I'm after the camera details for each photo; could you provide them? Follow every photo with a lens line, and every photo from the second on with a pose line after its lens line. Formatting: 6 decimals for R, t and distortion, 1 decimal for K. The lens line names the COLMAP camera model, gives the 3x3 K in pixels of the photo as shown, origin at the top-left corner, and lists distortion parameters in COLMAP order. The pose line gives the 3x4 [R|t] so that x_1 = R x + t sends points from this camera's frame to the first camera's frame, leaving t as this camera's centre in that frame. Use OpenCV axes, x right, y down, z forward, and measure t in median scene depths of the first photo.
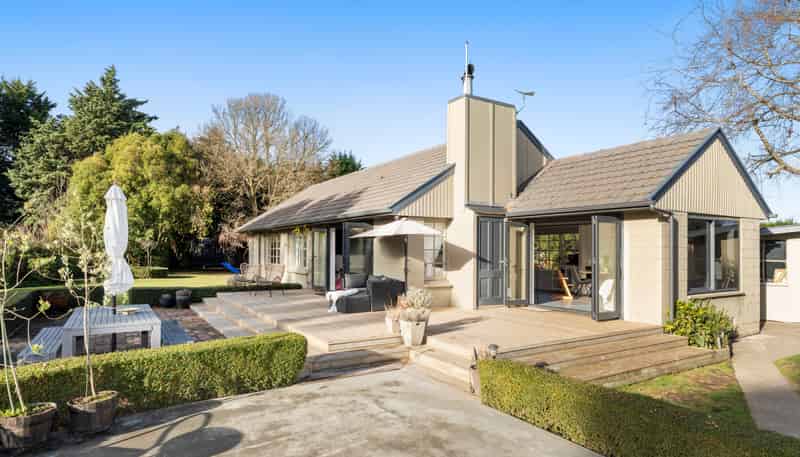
lens RADIAL K [[451.4, 0, 381.4], [0, 451.4, 249.5], [0, 0, 1]] dist [-0.004584, -0.002421]
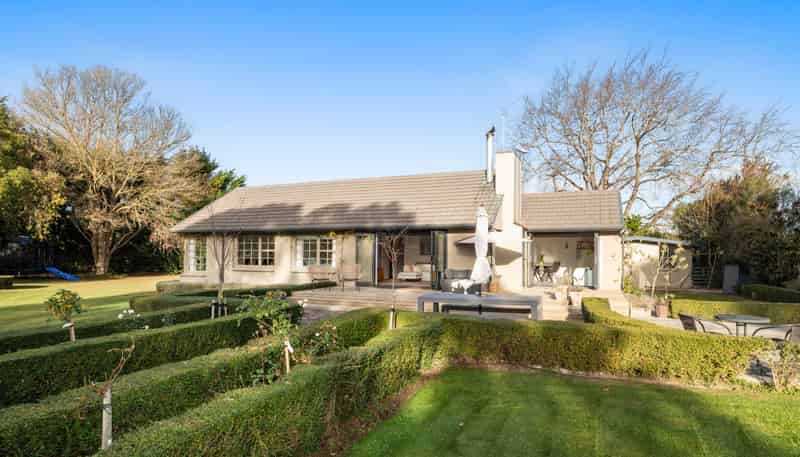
lens RADIAL K [[434.4, 0, 417.6], [0, 434.4, 243.6], [0, 0, 1]] dist [-0.005733, -0.000096]
pose [[0.801430, 0.011502, 0.597978, -0.526074], [-0.000591, 0.999830, -0.018439, 0.000585], [-0.598088, 0.014424, 0.801301, 0.001361]]
